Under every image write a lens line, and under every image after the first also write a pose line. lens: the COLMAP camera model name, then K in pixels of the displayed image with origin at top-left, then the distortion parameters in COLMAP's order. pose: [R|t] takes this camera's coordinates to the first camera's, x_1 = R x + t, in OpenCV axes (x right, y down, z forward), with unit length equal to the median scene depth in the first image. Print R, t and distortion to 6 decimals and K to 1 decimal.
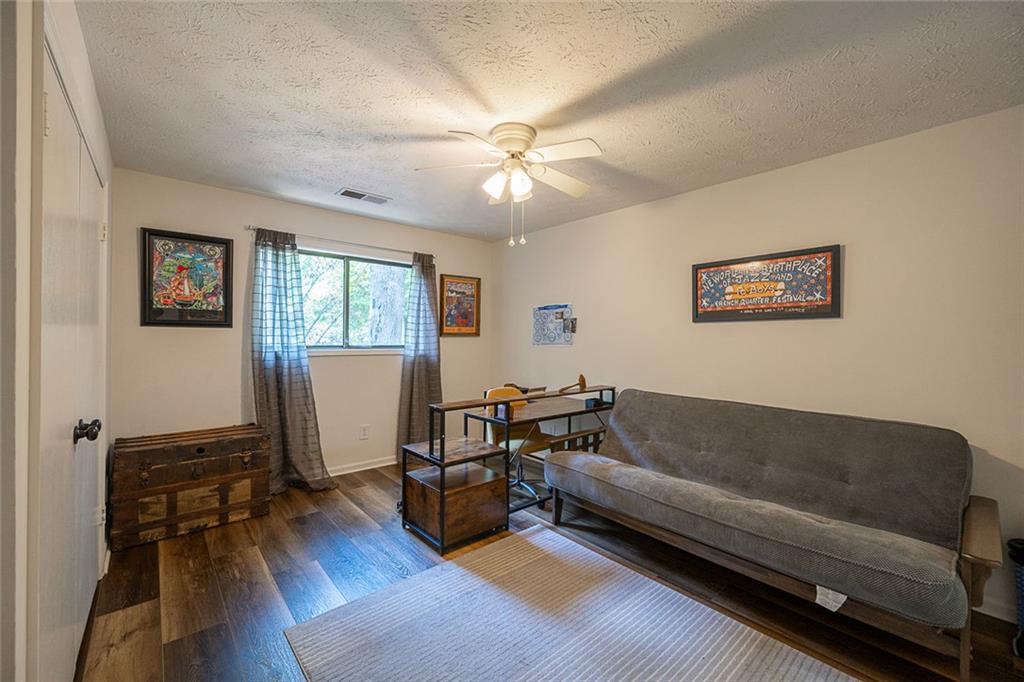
lens RADIAL K [[412.1, 0, 528.1], [0, 412.1, 335.5], [0, 0, 1]] dist [-0.002670, 0.000202]
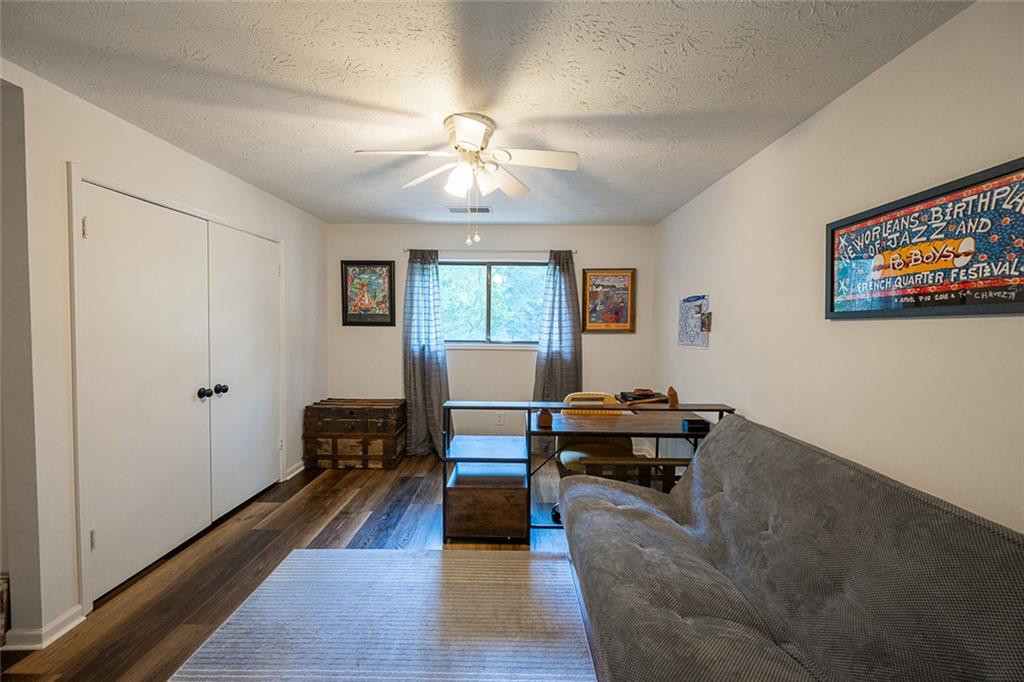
lens RADIAL K [[412.1, 0, 516.4], [0, 412.1, 336.0], [0, 0, 1]] dist [-0.002670, 0.000202]
pose [[0.749973, 0.018353, -0.661214, 0.485561], [-0.002852, 0.999695, 0.024512, -0.022259], [0.661463, -0.016498, 0.749797, 0.257723]]
